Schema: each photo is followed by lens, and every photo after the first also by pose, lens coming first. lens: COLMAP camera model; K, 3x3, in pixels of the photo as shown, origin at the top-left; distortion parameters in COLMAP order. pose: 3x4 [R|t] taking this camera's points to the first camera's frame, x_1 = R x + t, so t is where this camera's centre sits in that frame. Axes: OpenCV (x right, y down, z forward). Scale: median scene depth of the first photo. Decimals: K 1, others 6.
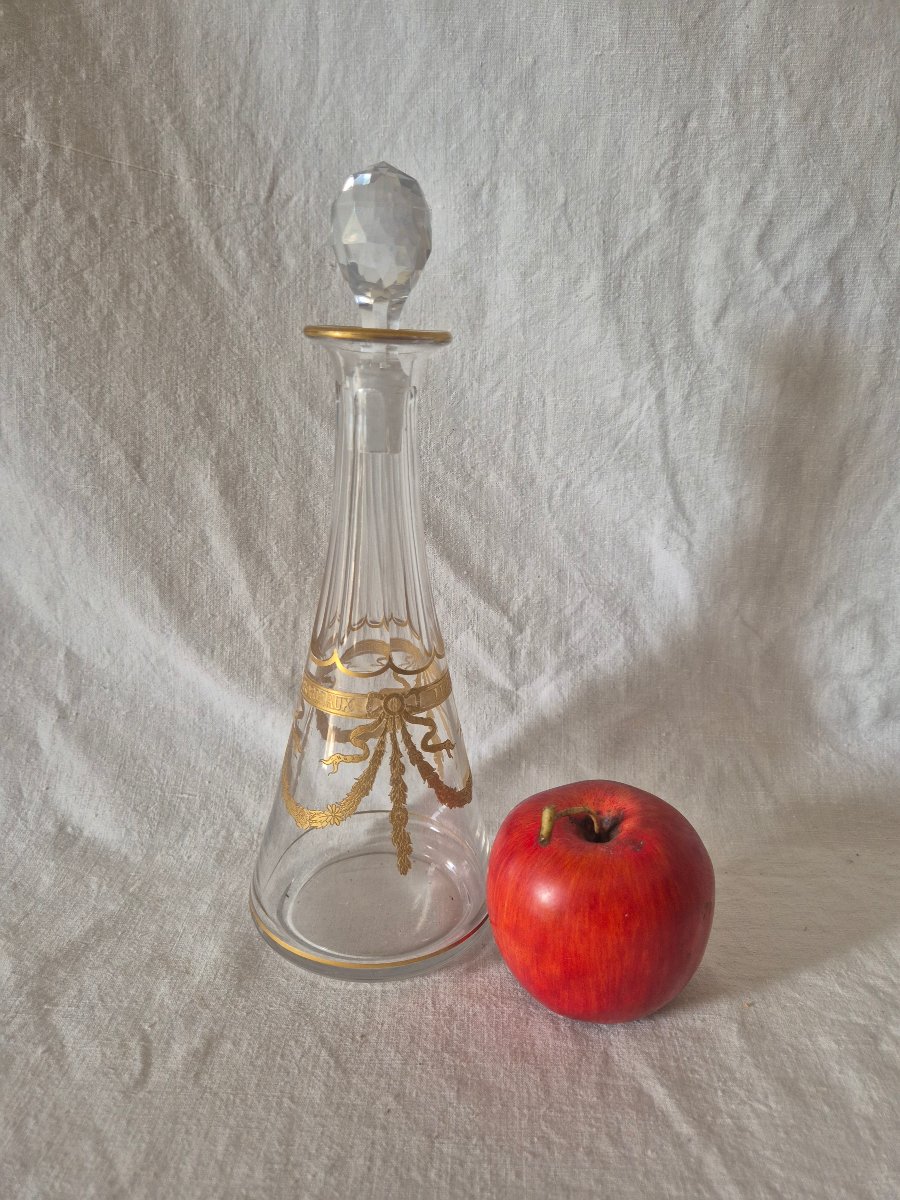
lens RADIAL K [[837.9, 0, 456.4], [0, 837.9, 580.2], [0, 0, 1]] dist [0.006966, -0.017880]
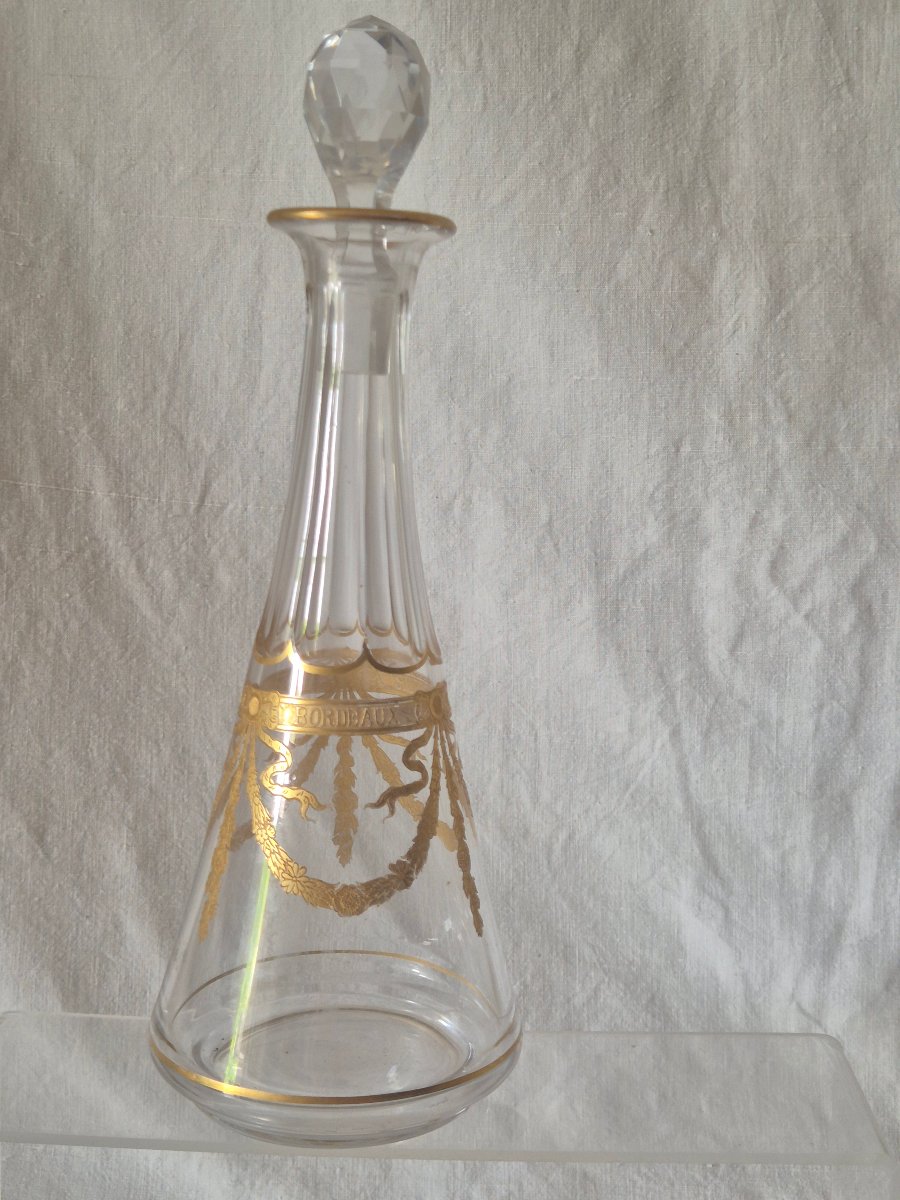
lens RADIAL K [[1717.2, 0, 458.8], [0, 1717.2, 588.8], [0, 0, 1]] dist [0.105890, 0.000000]
pose [[0.999265, -0.021671, 0.031625, -0.021399], [0.026612, 0.985885, -0.165298, -0.086356], [-0.027596, 0.166018, 0.985737, -0.711068]]
